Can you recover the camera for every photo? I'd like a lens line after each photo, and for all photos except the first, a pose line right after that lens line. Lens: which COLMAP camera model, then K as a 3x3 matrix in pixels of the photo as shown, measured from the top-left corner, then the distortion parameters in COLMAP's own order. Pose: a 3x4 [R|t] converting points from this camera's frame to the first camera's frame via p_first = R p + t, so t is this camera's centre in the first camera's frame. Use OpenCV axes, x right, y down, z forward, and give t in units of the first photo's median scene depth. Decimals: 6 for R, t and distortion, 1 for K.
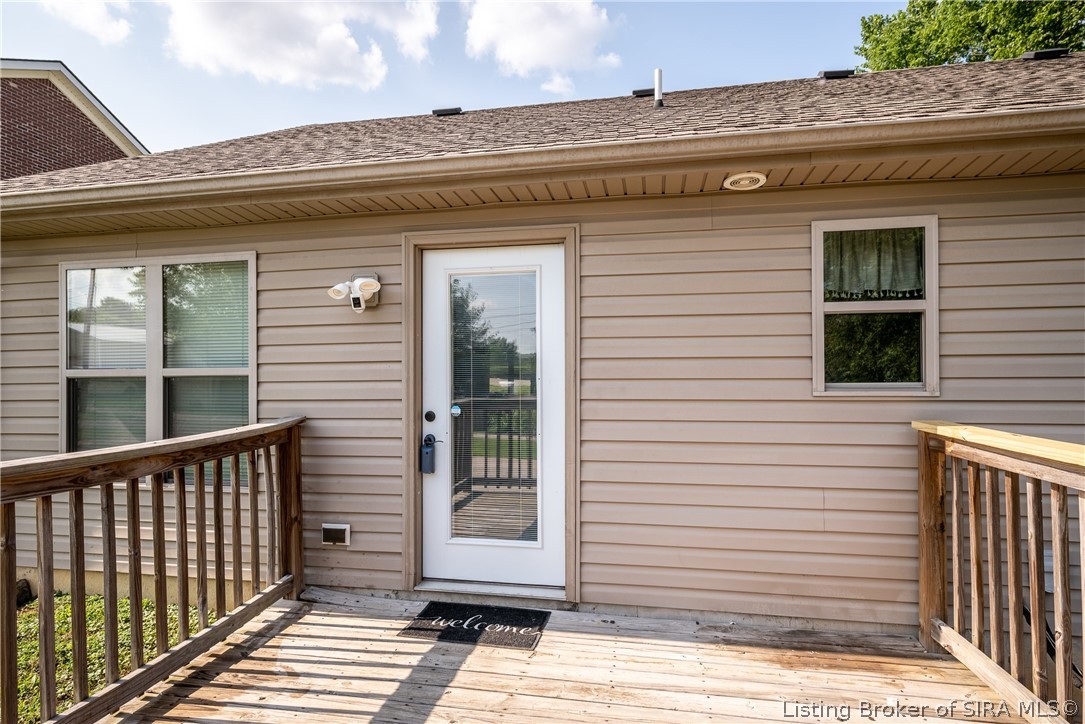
lens RADIAL K [[547.9, 0, 542.5], [0, 547.9, 362.0], [0, 0, 1]] dist [-0.042567, 0.000076]
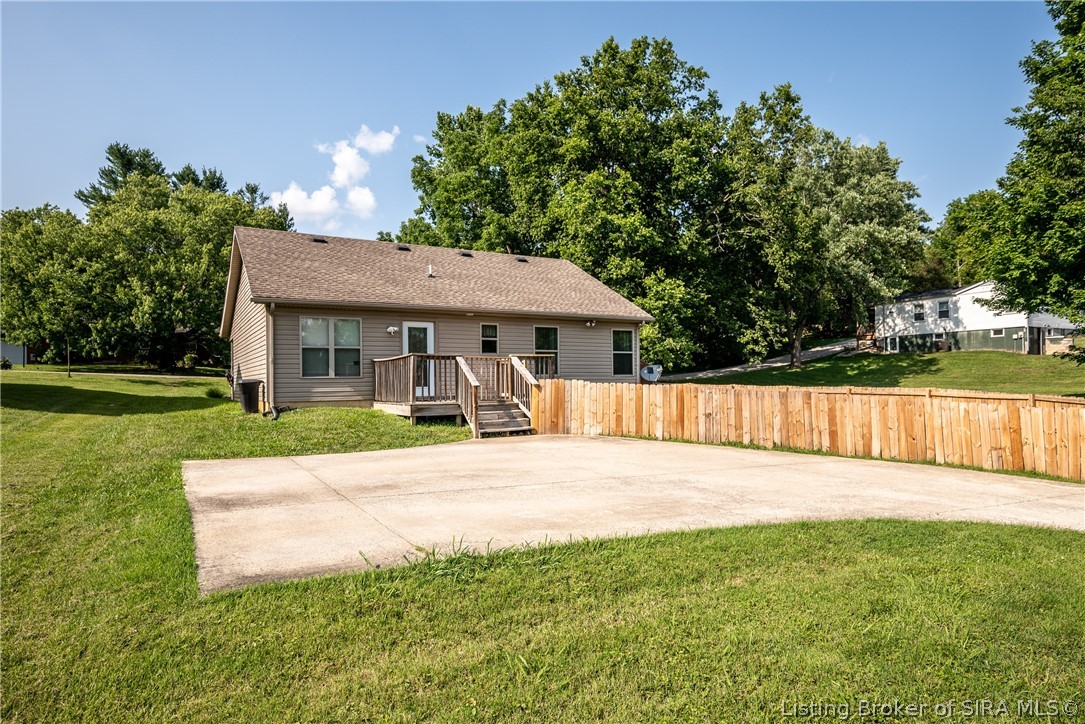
lens RADIAL K [[646.1, 0, 542.5], [0, 646.1, 362.0], [0, 0, 1]] dist [0.003640, -0.000024]
pose [[0.741049, 0.021397, 0.671110, -2.820708], [0.009835, 0.999039, -0.042713, 0.348936], [-0.671379, 0.038253, 0.740126, -3.514014]]
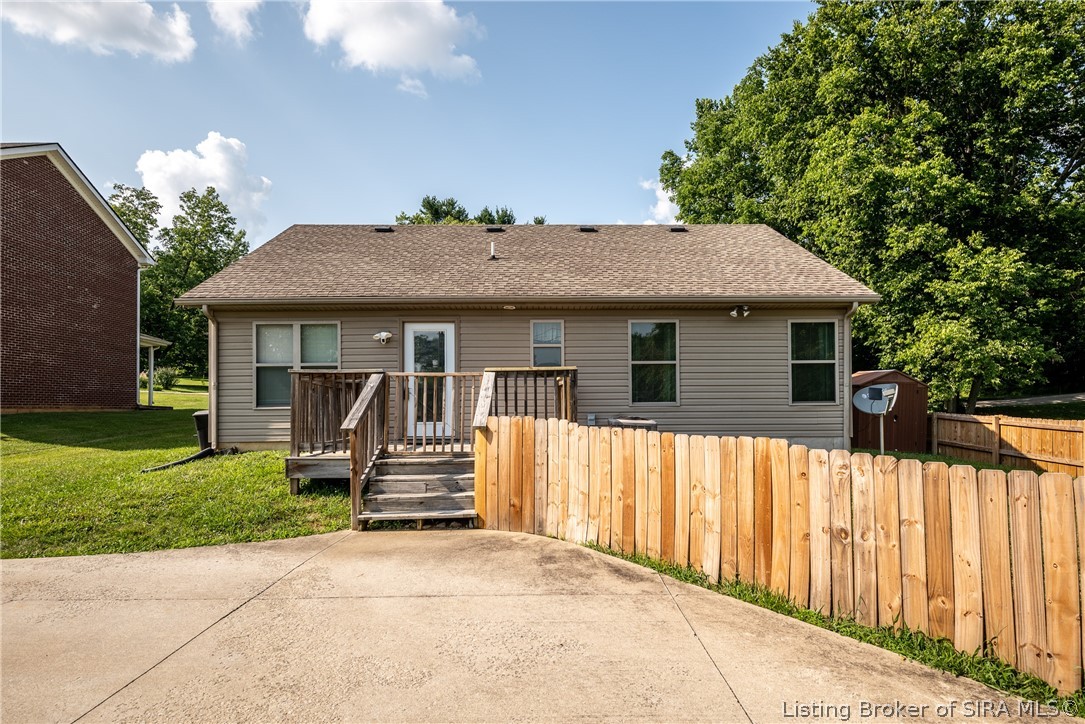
lens RADIAL K [[622.0, 0, 541.4], [0, 622.0, 395.0], [0, 0, 1]] dist [0.002649, 0.000017]
pose [[0.973361, 0.003930, 0.229246, -0.268574], [0.002378, 0.999626, -0.027231, 0.265832], [-0.229267, 0.027050, 0.972988, -2.343456]]
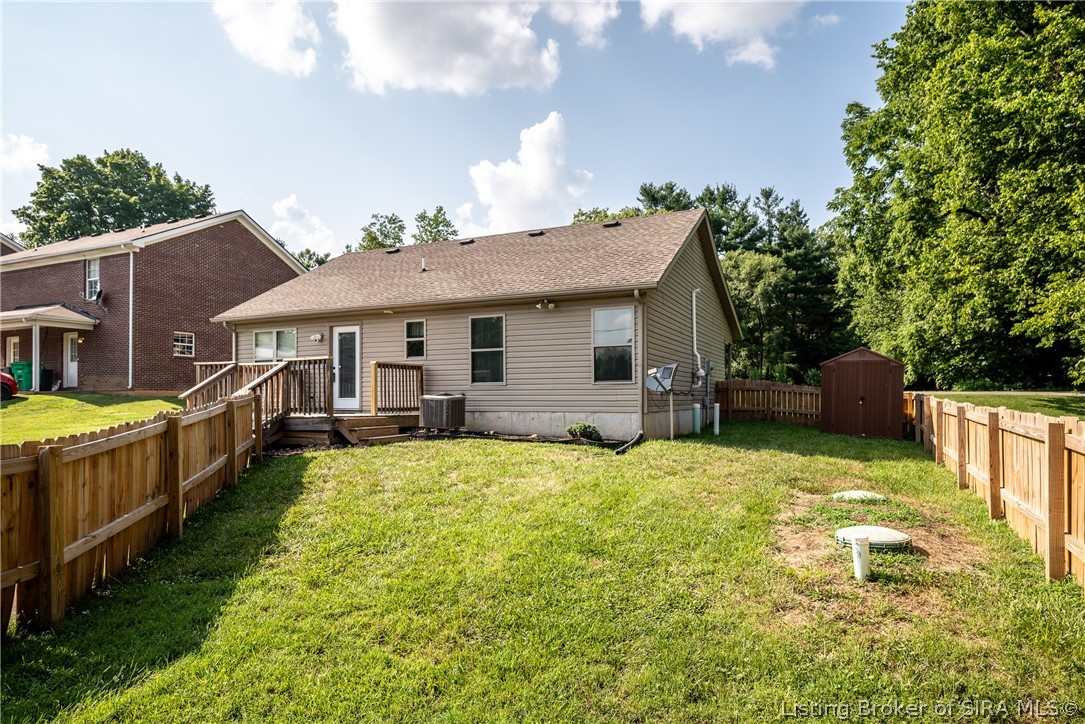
lens RADIAL K [[635.2, 0, 543.7], [0, 635.2, 396.0], [0, 0, 1]] dist [-0.003040, -0.001145]
pose [[0.975850, 0.002291, -0.218428, 2.417483], [-0.002833, 0.999994, -0.002167, 0.312238], [0.218422, 0.002733, 0.975851, -3.246066]]
